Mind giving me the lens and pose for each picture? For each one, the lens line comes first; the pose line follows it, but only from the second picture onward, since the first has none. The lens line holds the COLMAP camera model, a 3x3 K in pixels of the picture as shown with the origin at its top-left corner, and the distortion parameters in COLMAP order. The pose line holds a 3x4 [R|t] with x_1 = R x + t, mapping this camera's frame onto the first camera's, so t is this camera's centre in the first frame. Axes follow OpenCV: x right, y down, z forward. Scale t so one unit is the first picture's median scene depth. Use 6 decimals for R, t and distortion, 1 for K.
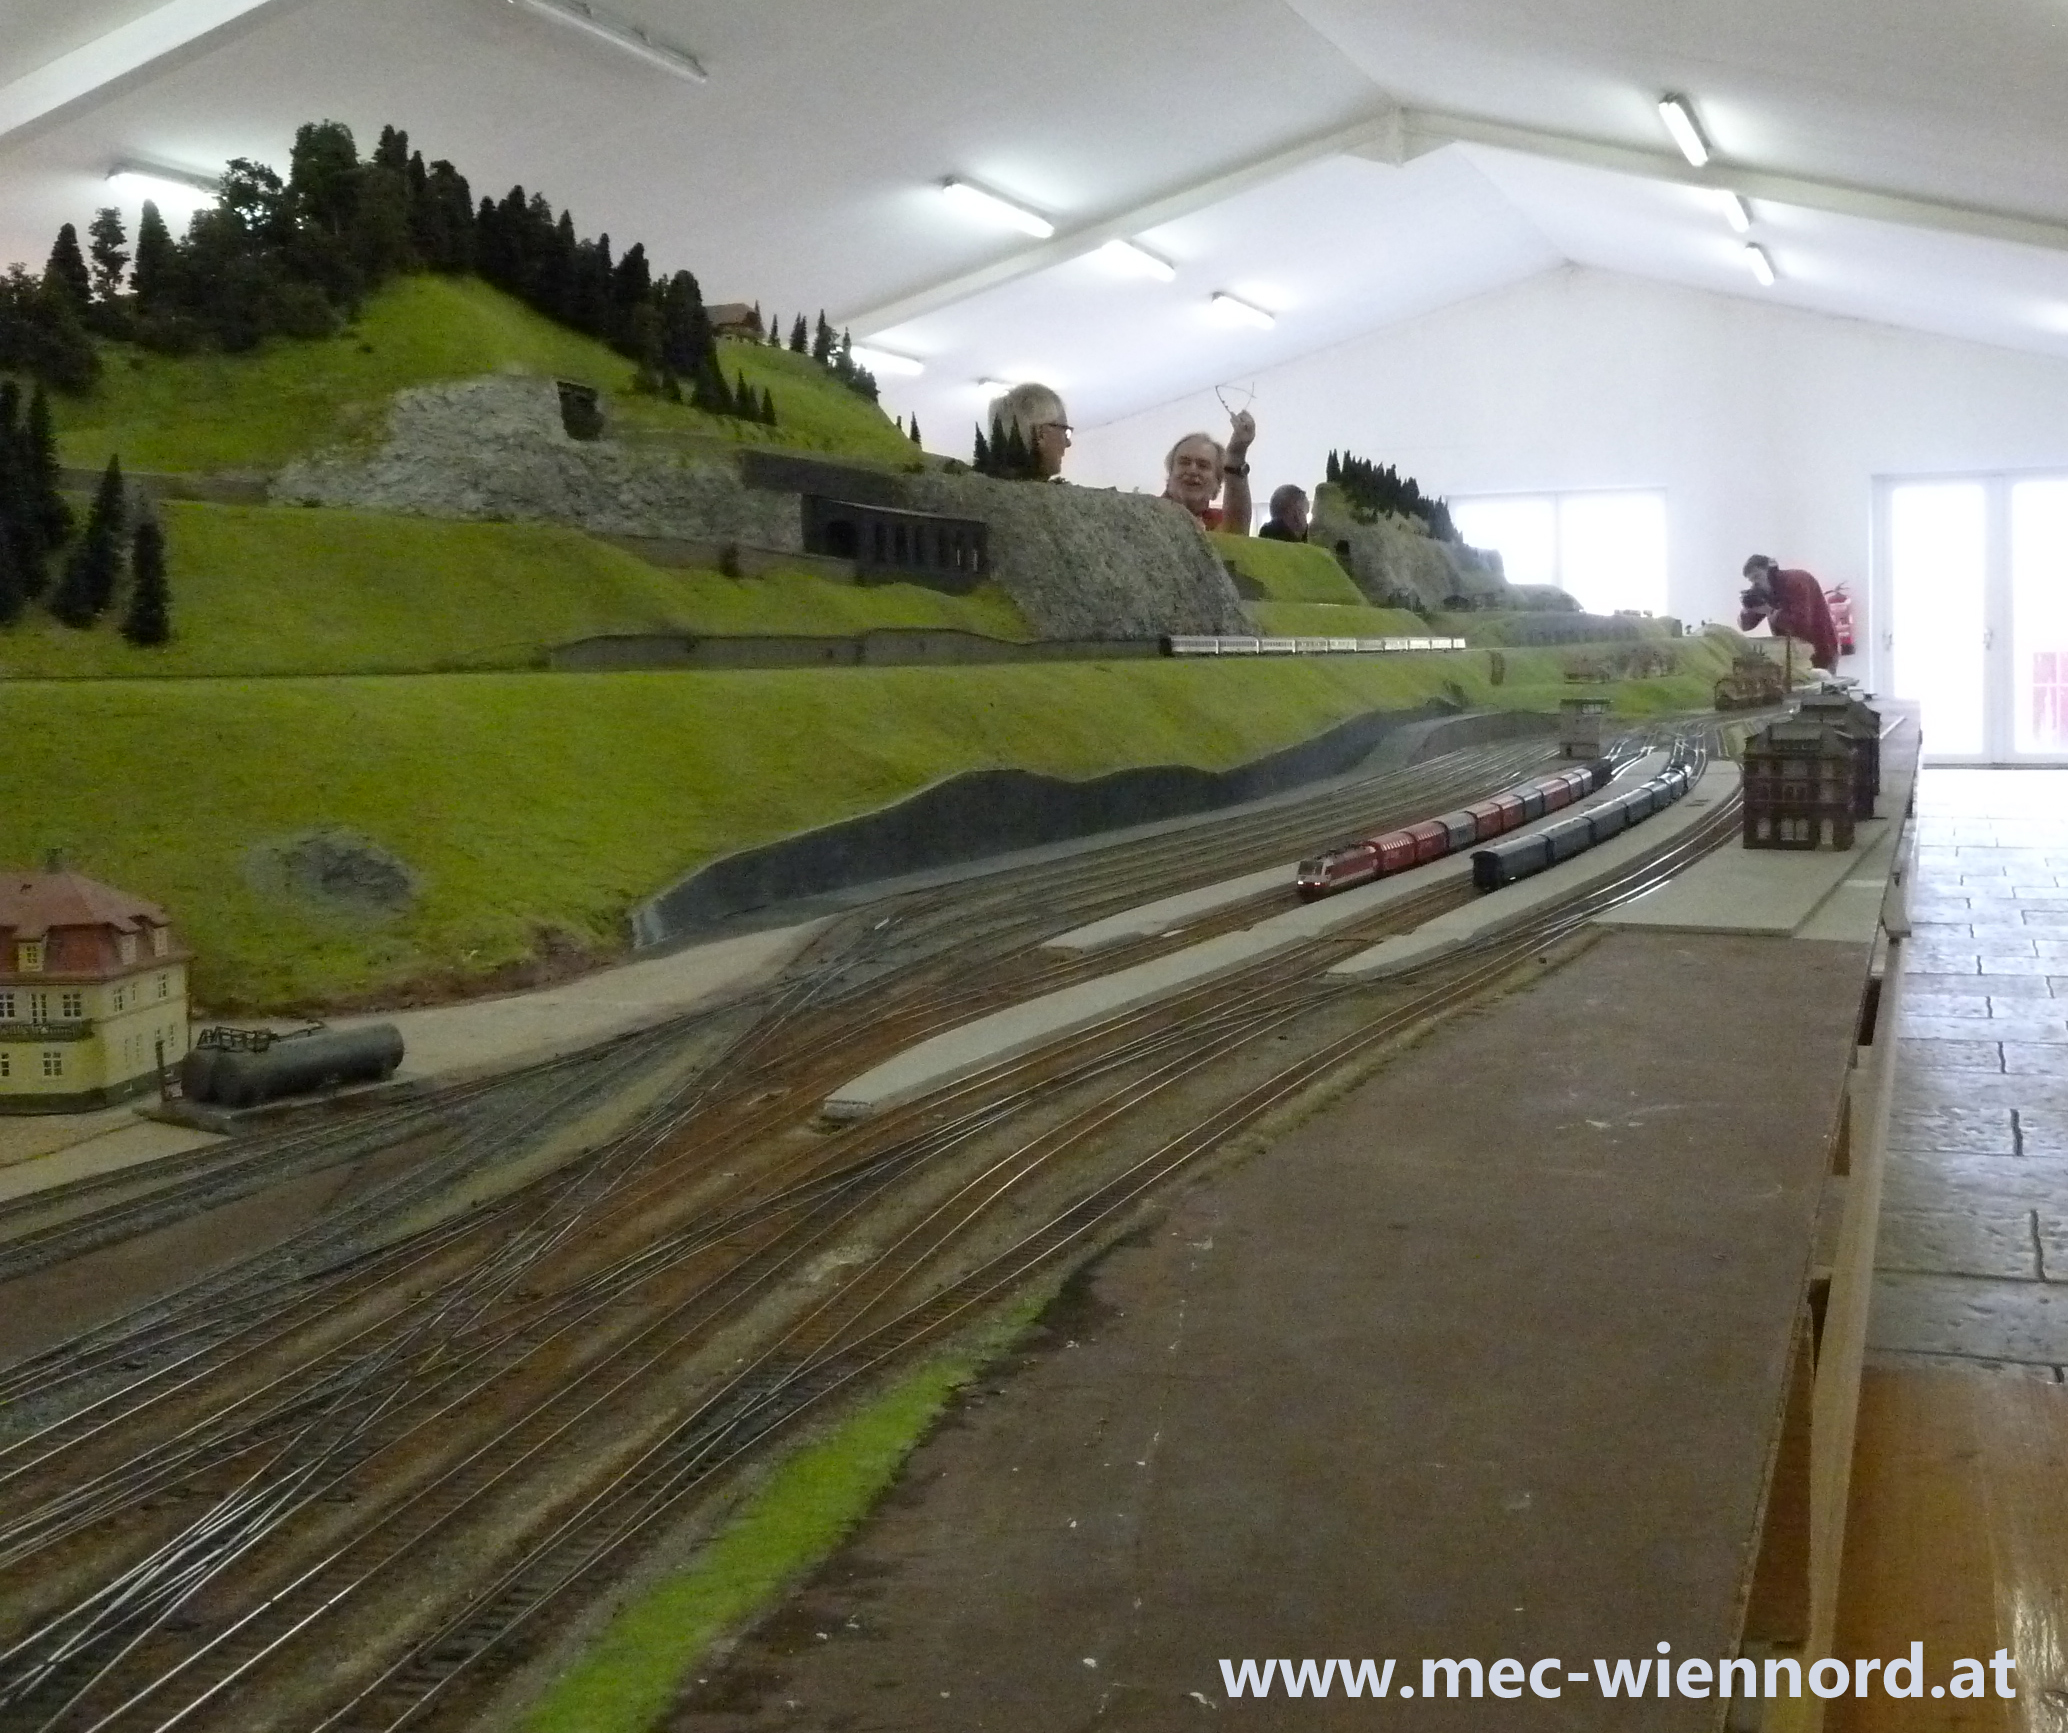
lens RADIAL K [[2042.5, 0, 1249.9], [0, 2042.5, 783.7], [0, 0, 1]] dist [0.004051, -0.014451]
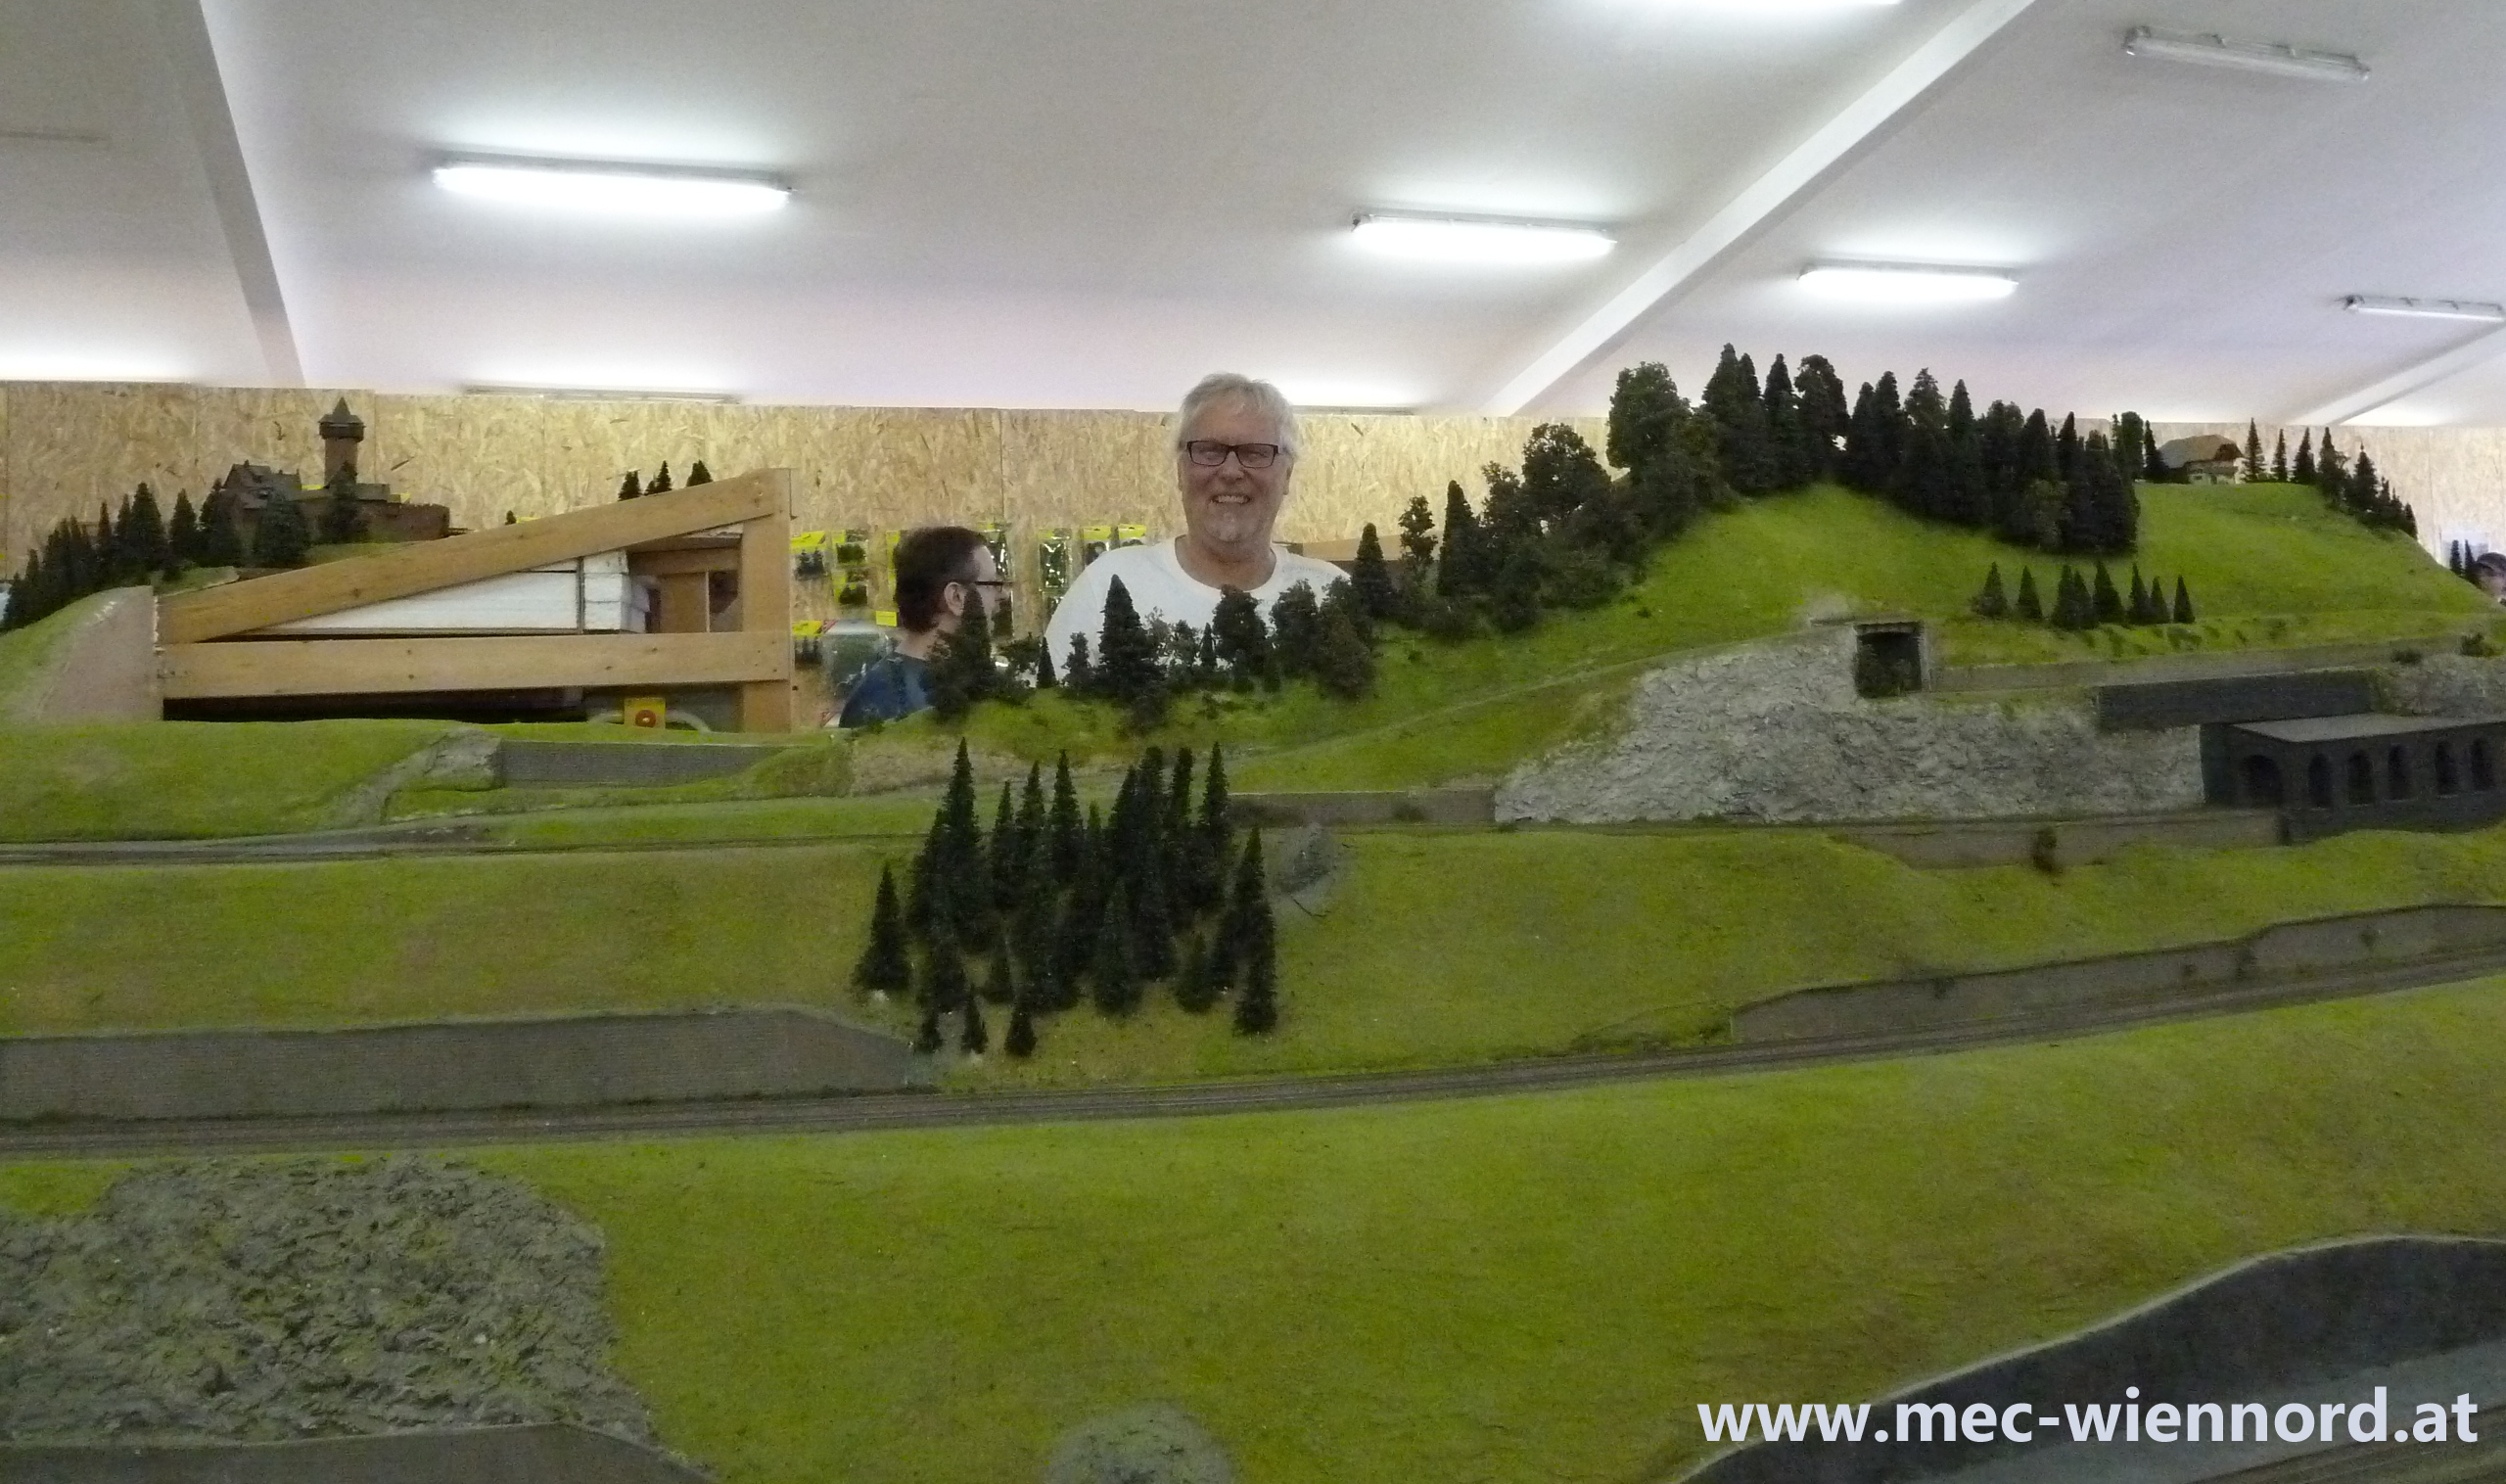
lens RADIAL K [[1902.7, 0, 1260.4], [0, 1902.7, 591.8], [0, 0, 1]] dist [-0.018689, 0.001931]
pose [[0.658448, -0.024421, -0.752230, 0.102976], [-0.029552, 0.997864, -0.058263, -0.156438], [0.752046, 0.060593, 0.656320, 0.274657]]
